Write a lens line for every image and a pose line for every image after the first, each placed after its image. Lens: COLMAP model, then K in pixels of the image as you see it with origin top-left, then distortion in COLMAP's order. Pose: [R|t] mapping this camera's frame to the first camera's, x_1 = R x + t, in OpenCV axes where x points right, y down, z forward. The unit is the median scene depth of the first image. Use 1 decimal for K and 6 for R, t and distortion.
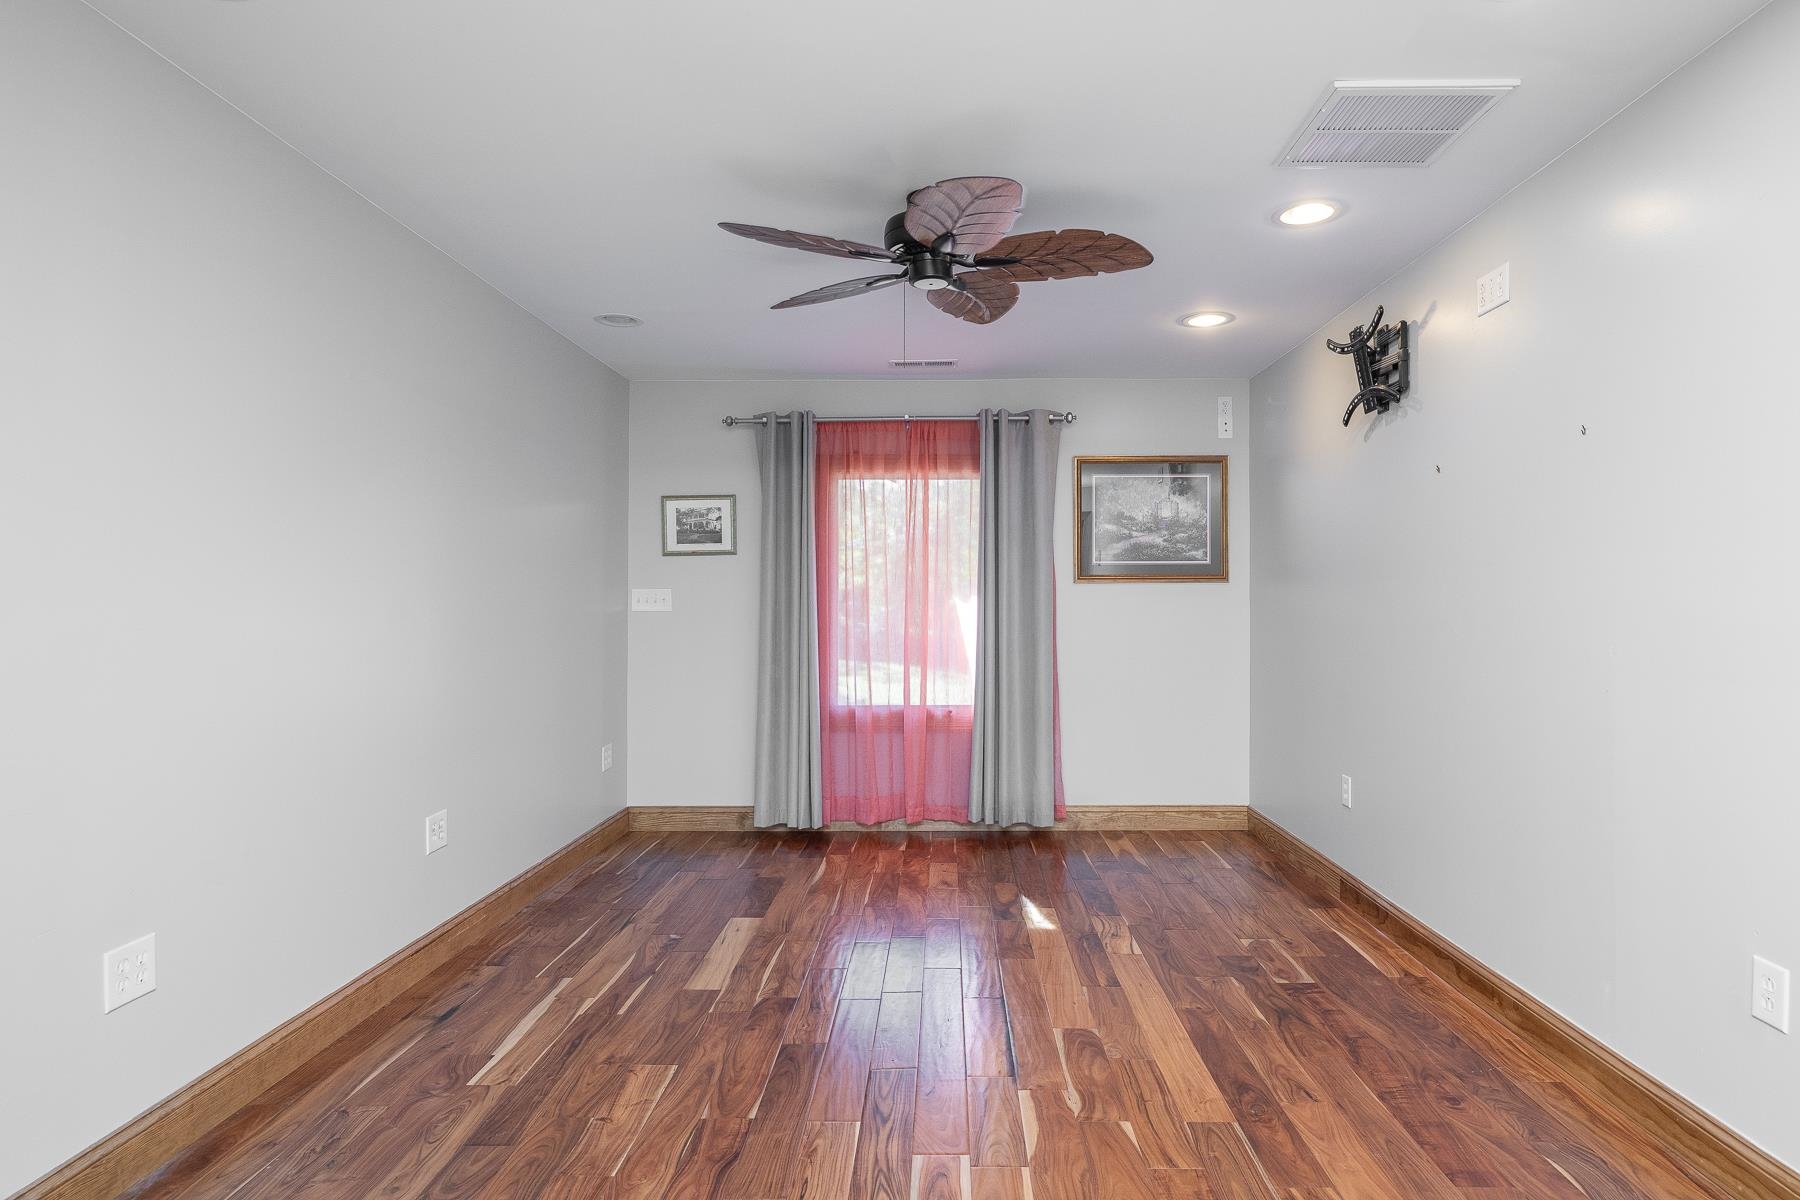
lens RADIAL K [[965.8, 0, 935.1], [0, 965.8, 596.8], [0, 0, 1]] dist [-0.001723, -0.001934]
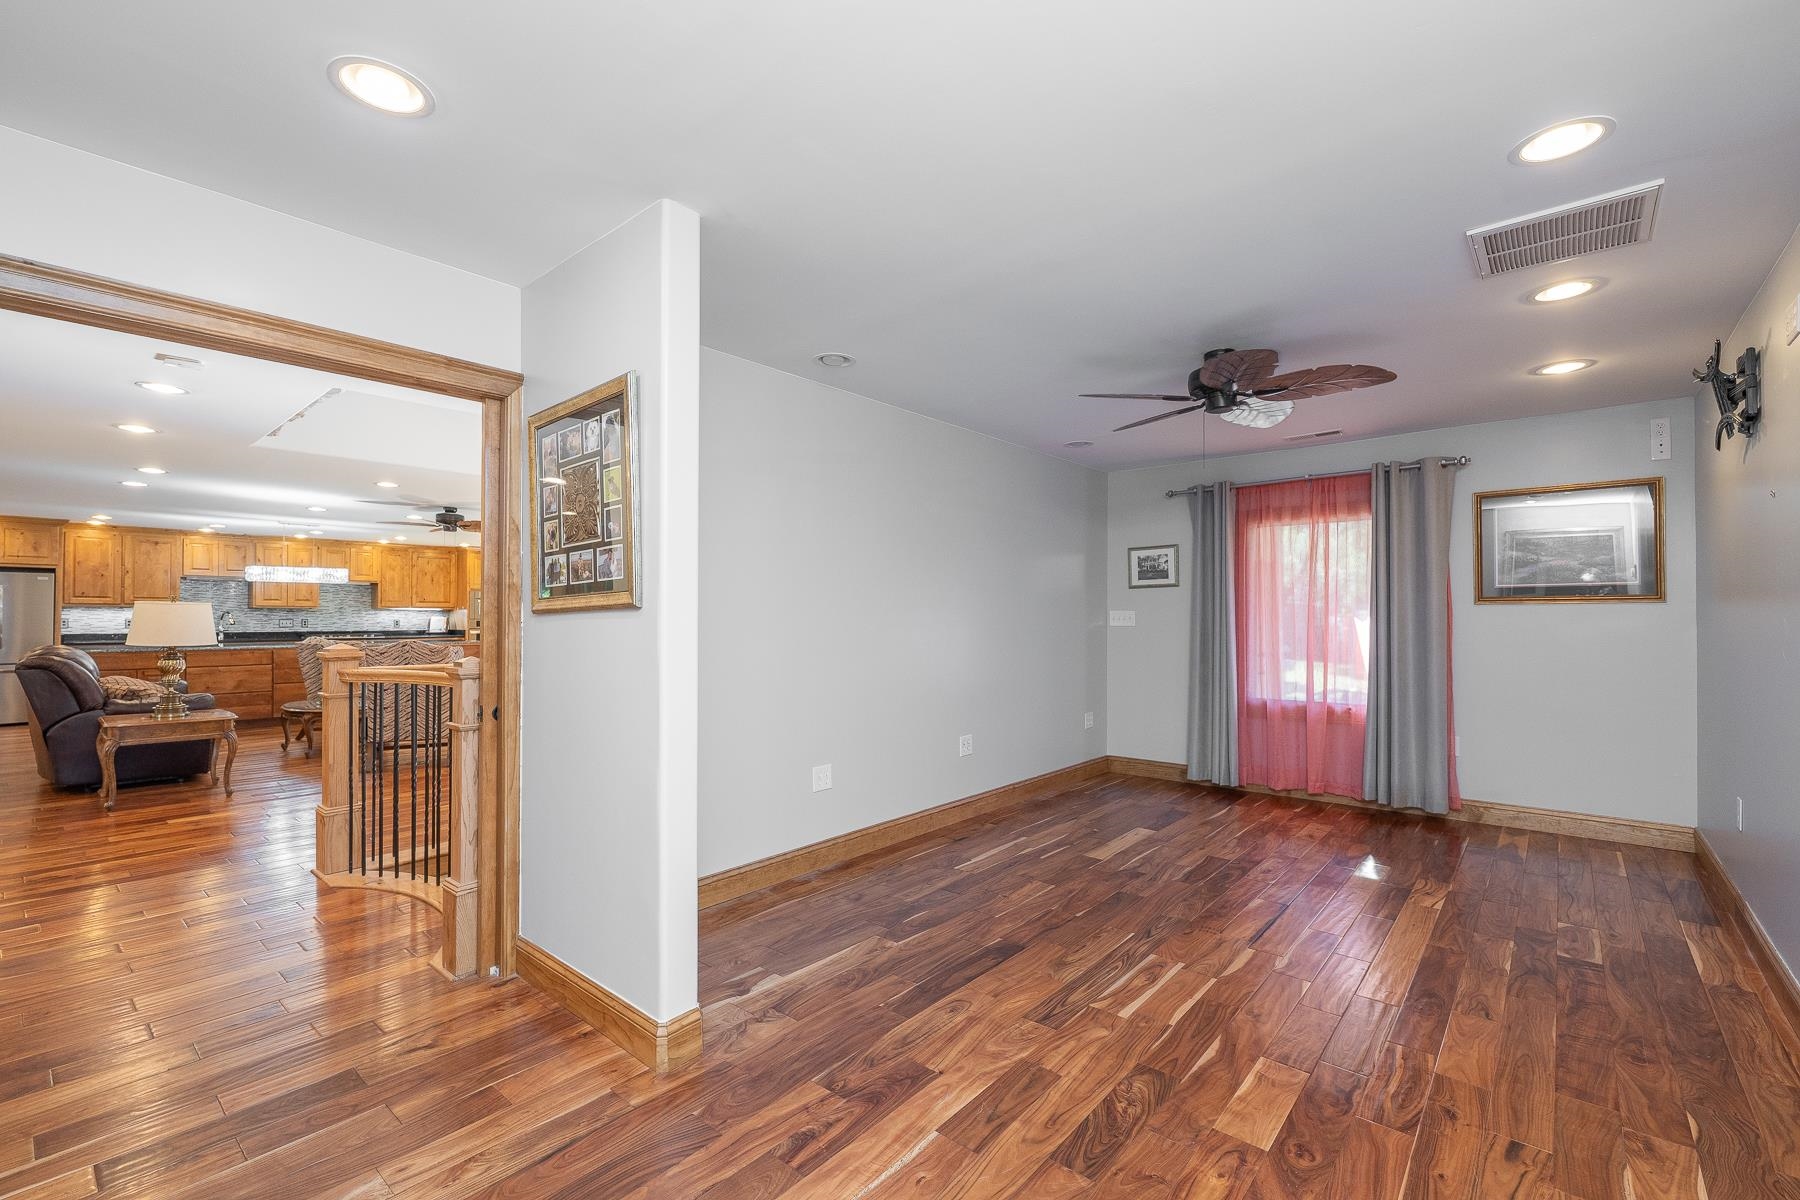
lens RADIAL K [[771.7, 0, 900.0], [0, 771.7, 600.0], [0, 0, 1]] dist [0.000101, -0.000102]
pose [[0.762617, -0.012557, -0.646729, 0.225389], [0.003348, 0.999875, -0.015466, -0.007937], [0.646842, 0.009629, 0.762563, -0.136339]]
